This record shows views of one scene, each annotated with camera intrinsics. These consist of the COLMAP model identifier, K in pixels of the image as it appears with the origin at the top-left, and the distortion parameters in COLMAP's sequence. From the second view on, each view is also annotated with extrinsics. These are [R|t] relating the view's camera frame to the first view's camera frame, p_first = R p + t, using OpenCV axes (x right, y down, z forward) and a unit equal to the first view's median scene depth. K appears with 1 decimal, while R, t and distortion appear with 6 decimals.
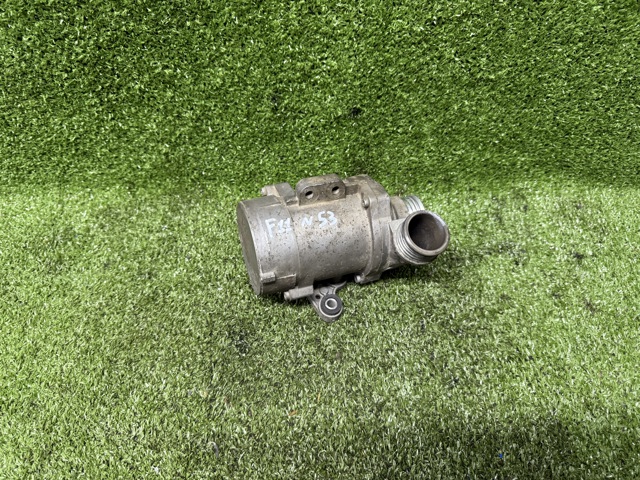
lens RADIAL K [[460.7, 0, 324.4], [0, 460.7, 240.6], [0, 0, 1]] dist [-0.025275, -0.003144]
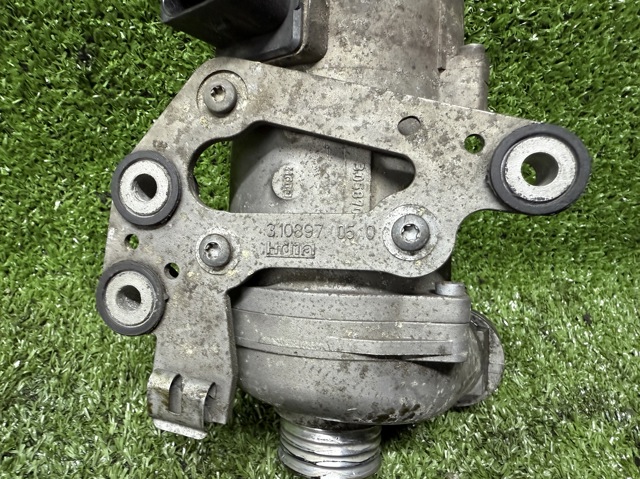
lens RADIAL K [[429.0, 0, 275.4], [0, 429.0, 225.9], [0, 0, 1]] dist [-0.016567, -0.007021]
pose [[0.992304, 0.042389, 0.116346, 0.036911], [0.002612, 0.932207, -0.361917, 0.003324], [-0.123799, 0.359436, 0.924922, 0.653424]]
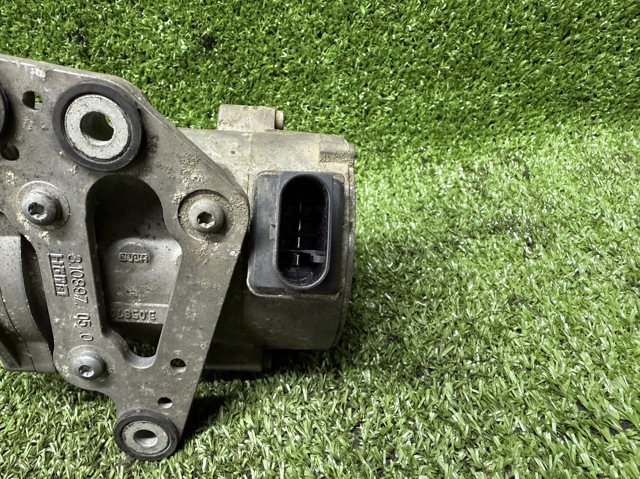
lens RADIAL K [[460.7, 0, 274.0], [0, 460.7, 246.5], [0, 0, 1]] dist [-0.025275, -0.003144]
pose [[0.990016, -0.098801, -0.100536, 0.203744], [0.060140, 0.941127, -0.332661, 0.208498], [0.127485, 0.323293, 0.937672, 0.527372]]
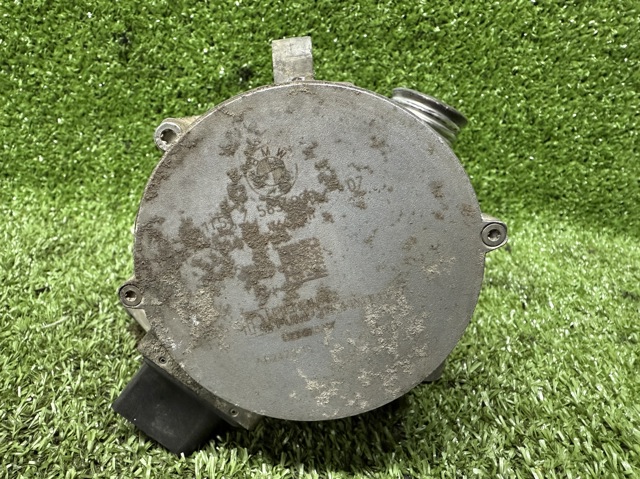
lens RADIAL K [[460.7, 0, 265.5], [0, 460.7, 246.8], [0, 0, 1]] dist [-0.025275, -0.003144]
pose [[0.995496, 0.076870, 0.055482, 0.084603], [-0.037969, 0.859553, -0.509634, 0.294232], [-0.086866, 0.505232, 0.858600, 0.563133]]
